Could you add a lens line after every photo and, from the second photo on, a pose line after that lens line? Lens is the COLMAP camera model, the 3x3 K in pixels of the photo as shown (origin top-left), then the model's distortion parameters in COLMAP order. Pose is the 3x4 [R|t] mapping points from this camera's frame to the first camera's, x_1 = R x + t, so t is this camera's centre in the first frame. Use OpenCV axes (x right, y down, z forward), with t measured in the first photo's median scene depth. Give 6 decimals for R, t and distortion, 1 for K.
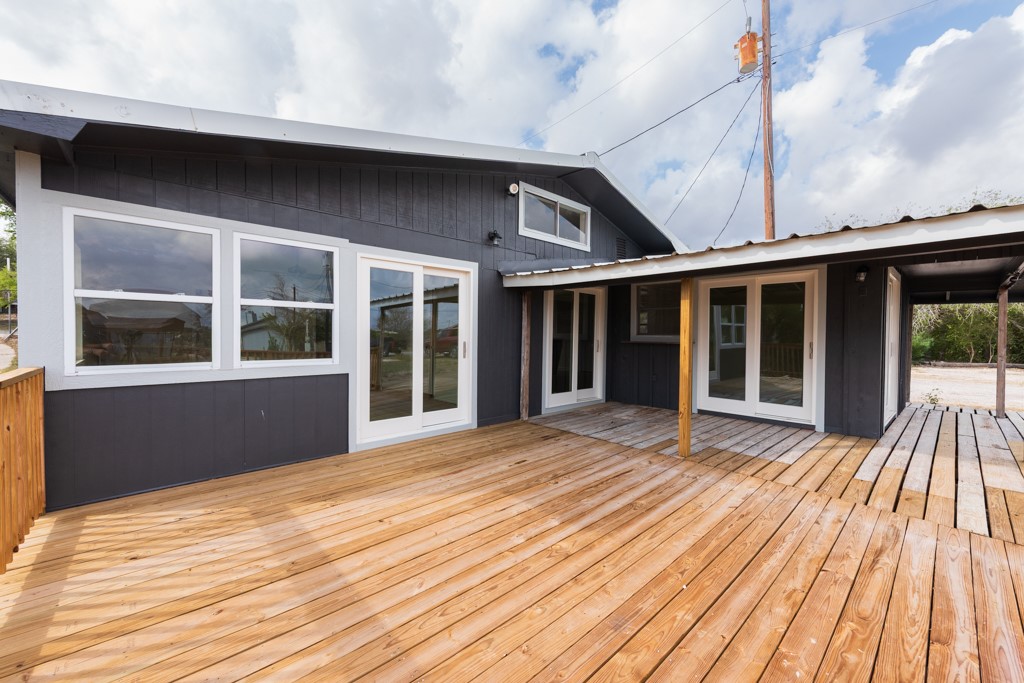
lens RADIAL K [[397.8, 0, 512.0], [0, 397.8, 341.5], [0, 0, 1]] dist [0.014847, -0.000102]
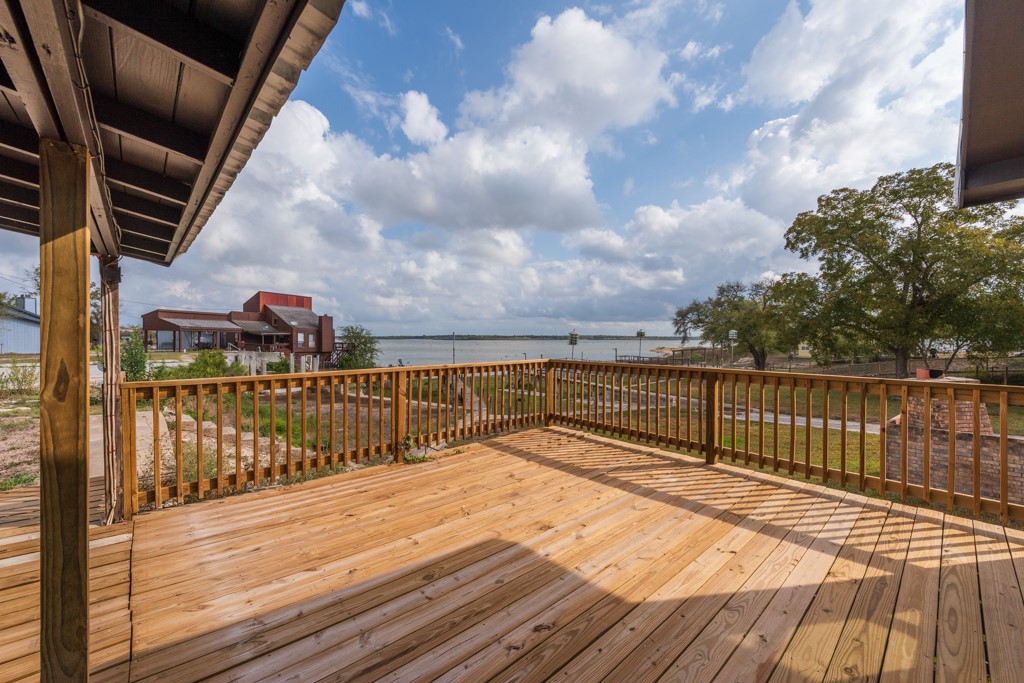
lens RADIAL K [[397.8, 0, 512.0], [0, 397.8, 341.5], [0, 0, 1]] dist [0.014847, -0.000102]
pose [[-0.999808, -0.019556, -0.001357, 0.210612], [-0.019586, 0.999454, 0.026626, -0.055725], [0.000836, 0.026648, -0.999645, 2.036494]]
